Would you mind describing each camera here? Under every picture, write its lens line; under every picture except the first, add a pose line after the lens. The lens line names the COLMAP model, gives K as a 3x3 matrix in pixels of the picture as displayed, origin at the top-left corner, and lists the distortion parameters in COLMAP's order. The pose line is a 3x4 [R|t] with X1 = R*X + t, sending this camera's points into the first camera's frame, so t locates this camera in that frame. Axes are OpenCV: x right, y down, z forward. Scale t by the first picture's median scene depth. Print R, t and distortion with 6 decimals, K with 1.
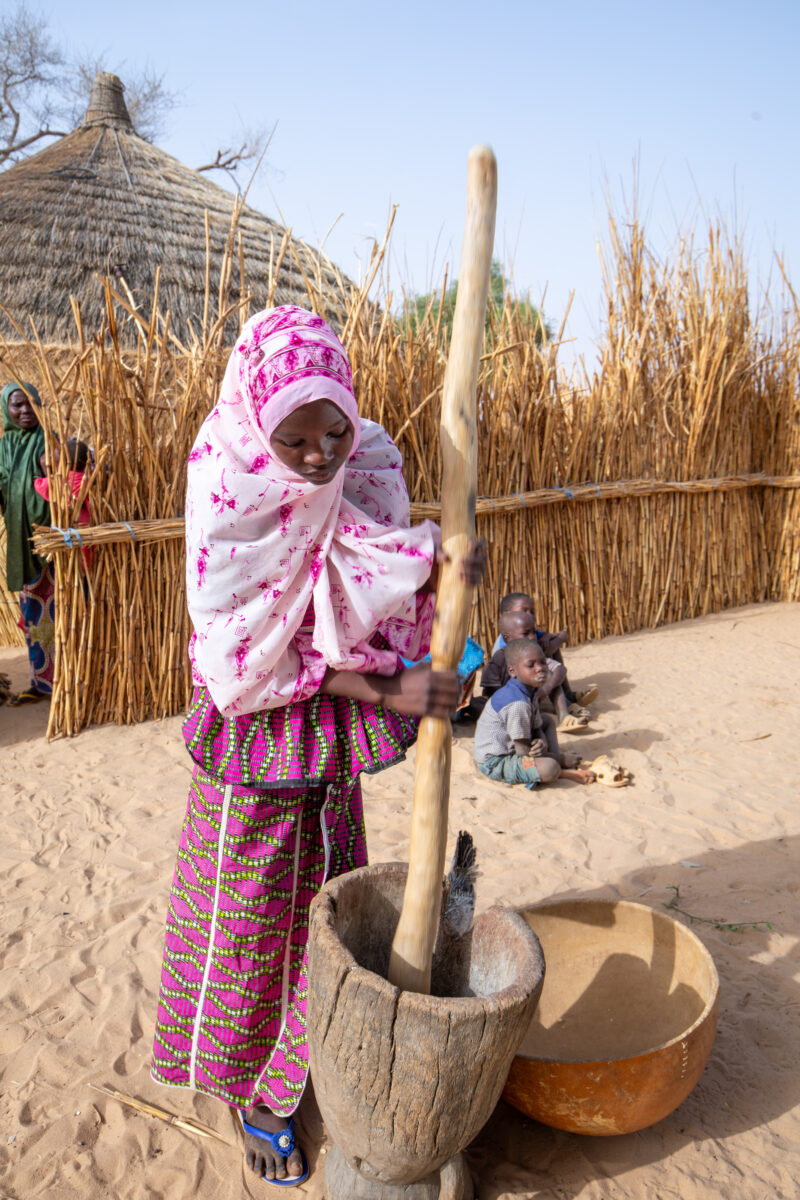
lens RADIAL K [[907.9, 0, 392.6], [0, 907.9, 596.1], [0, 0, 1]] dist [0.008467, 0.013500]
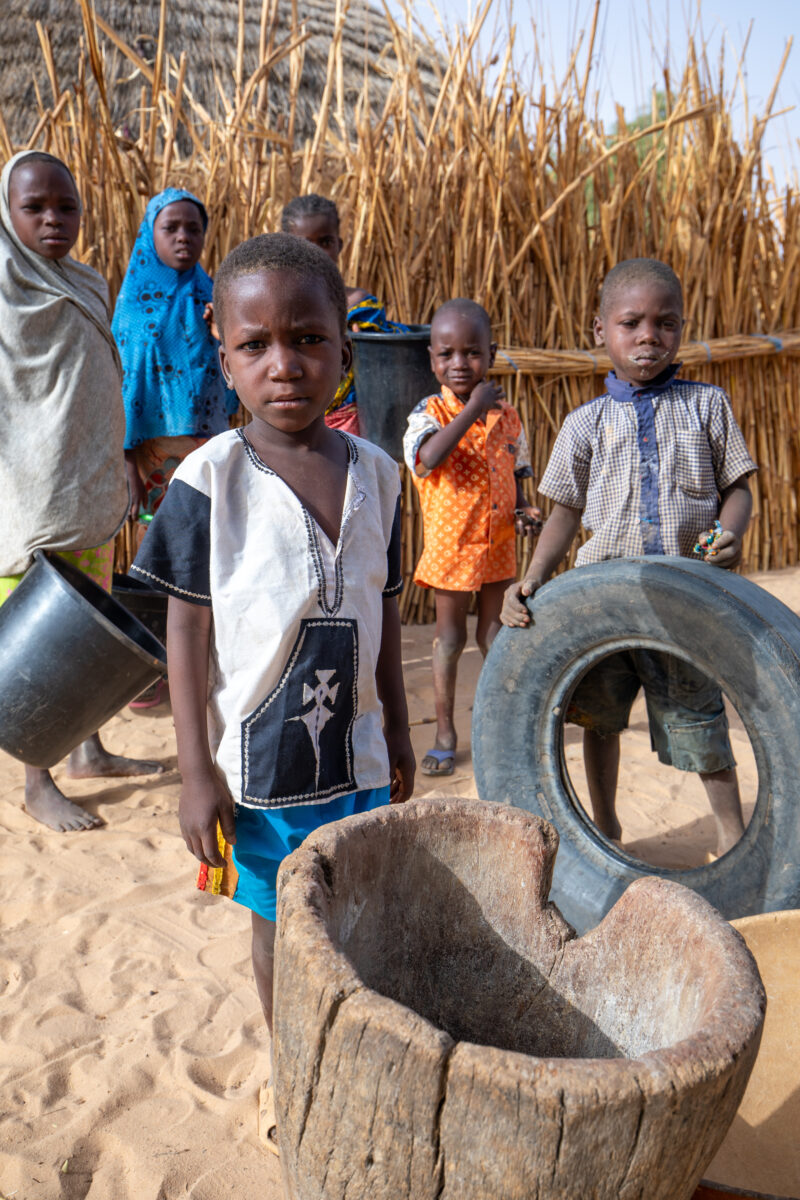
lens RADIAL K [[1140.3, 0, 393.9], [0, 1140.3, 601.3], [0, 0, 1]] dist [0.044045, 0.000000]
pose [[0.993005, 0.006003, -0.117923, 0.011430], [-0.001048, 0.999116, 0.042036, 0.046236], [0.118071, -0.041618, 0.992133, 0.105007]]
